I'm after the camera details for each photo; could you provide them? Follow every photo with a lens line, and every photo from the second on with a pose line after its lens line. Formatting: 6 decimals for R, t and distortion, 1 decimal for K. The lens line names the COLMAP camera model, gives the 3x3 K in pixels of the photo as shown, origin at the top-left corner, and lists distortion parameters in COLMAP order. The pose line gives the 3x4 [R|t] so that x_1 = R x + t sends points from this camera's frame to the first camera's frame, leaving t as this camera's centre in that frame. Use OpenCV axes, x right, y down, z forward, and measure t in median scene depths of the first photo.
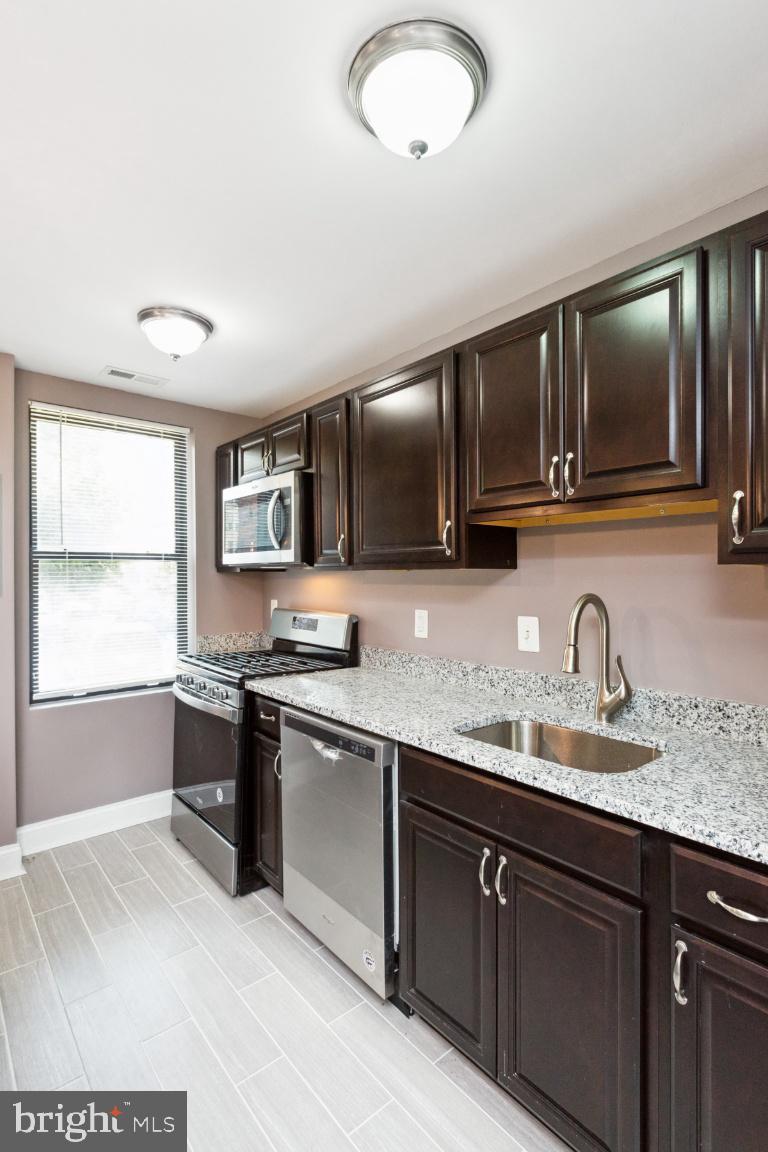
lens RADIAL K [[566.0, 0, 390.7], [0, 566.0, 577.8], [0, 0, 1]] dist [-0.010173, 0.003194]
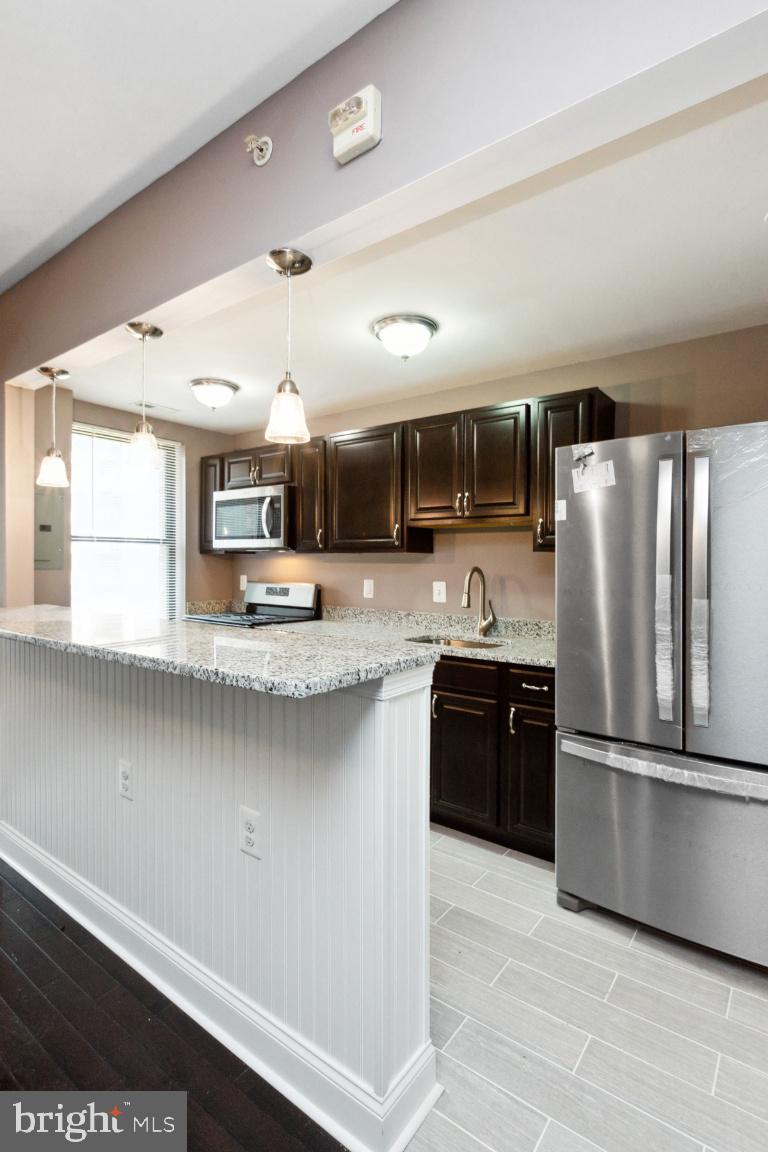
lens RADIAL K [[566.0, 0, 411.1], [0, 566.0, 567.1], [0, 0, 1]] dist [-0.010173, 0.003194]
pose [[0.970652, 0.007171, 0.240381, -0.223742], [-0.008382, 0.999957, 0.004016, 0.017341], [-0.240342, -0.005913, 0.970670, -0.563795]]
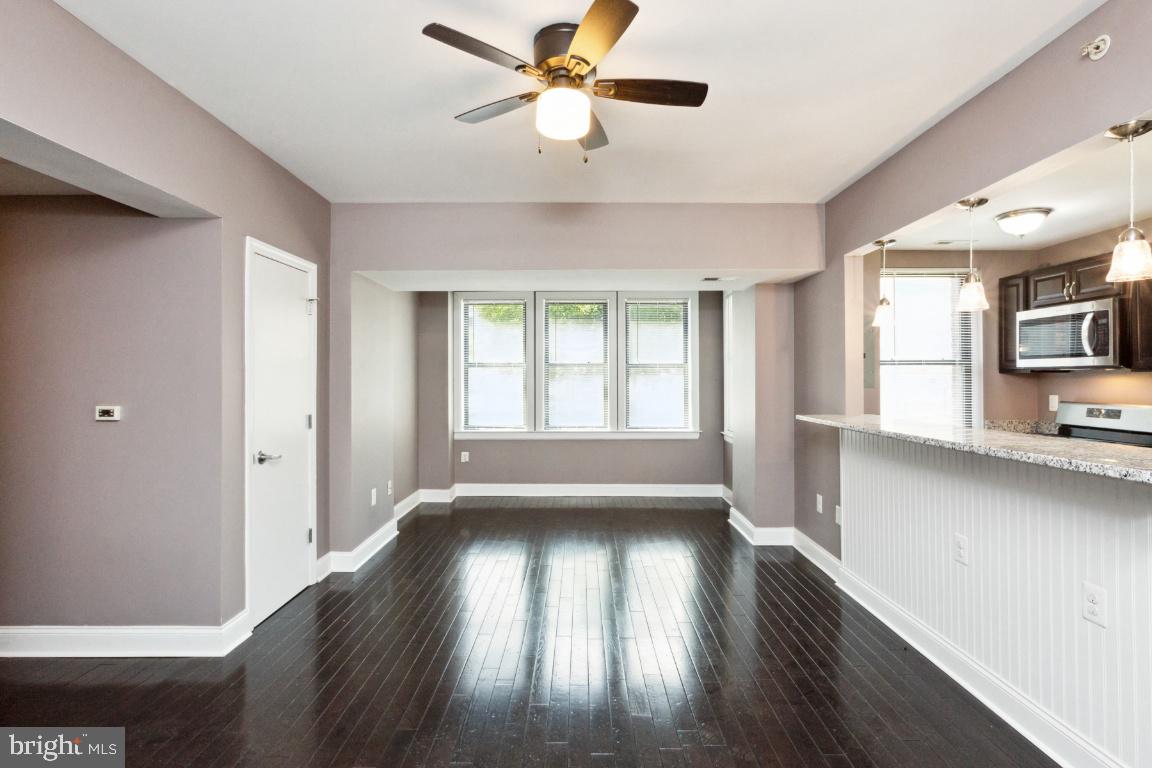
lens RADIAL K [[566.0, 0, 557.1], [0, 566.0, 374.6], [0, 0, 1]] dist [-0.010173, 0.003194]
pose [[0.736275, -0.002159, -0.676679, -0.267173], [-0.004192, 0.999961, -0.007752, 0.012147], [0.676669, 0.008544, 0.736237, -1.006479]]
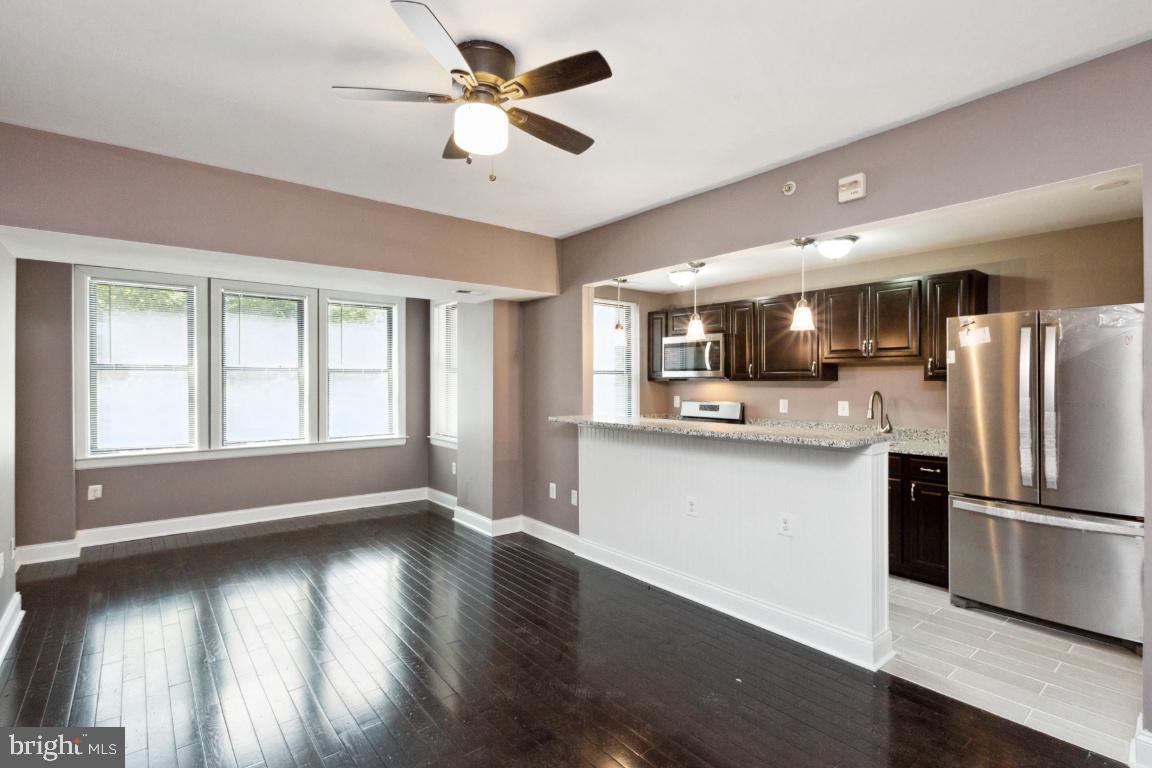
lens RADIAL K [[566.0, 0, 579.5], [0, 566.0, 382.1], [0, 0, 1]] dist [-0.010173, 0.003194]
pose [[0.999479, 0.002815, -0.032162, -0.705816], [-0.002873, 0.999994, -0.001749, -0.003367], [0.032157, 0.001841, 0.999481, -1.255704]]
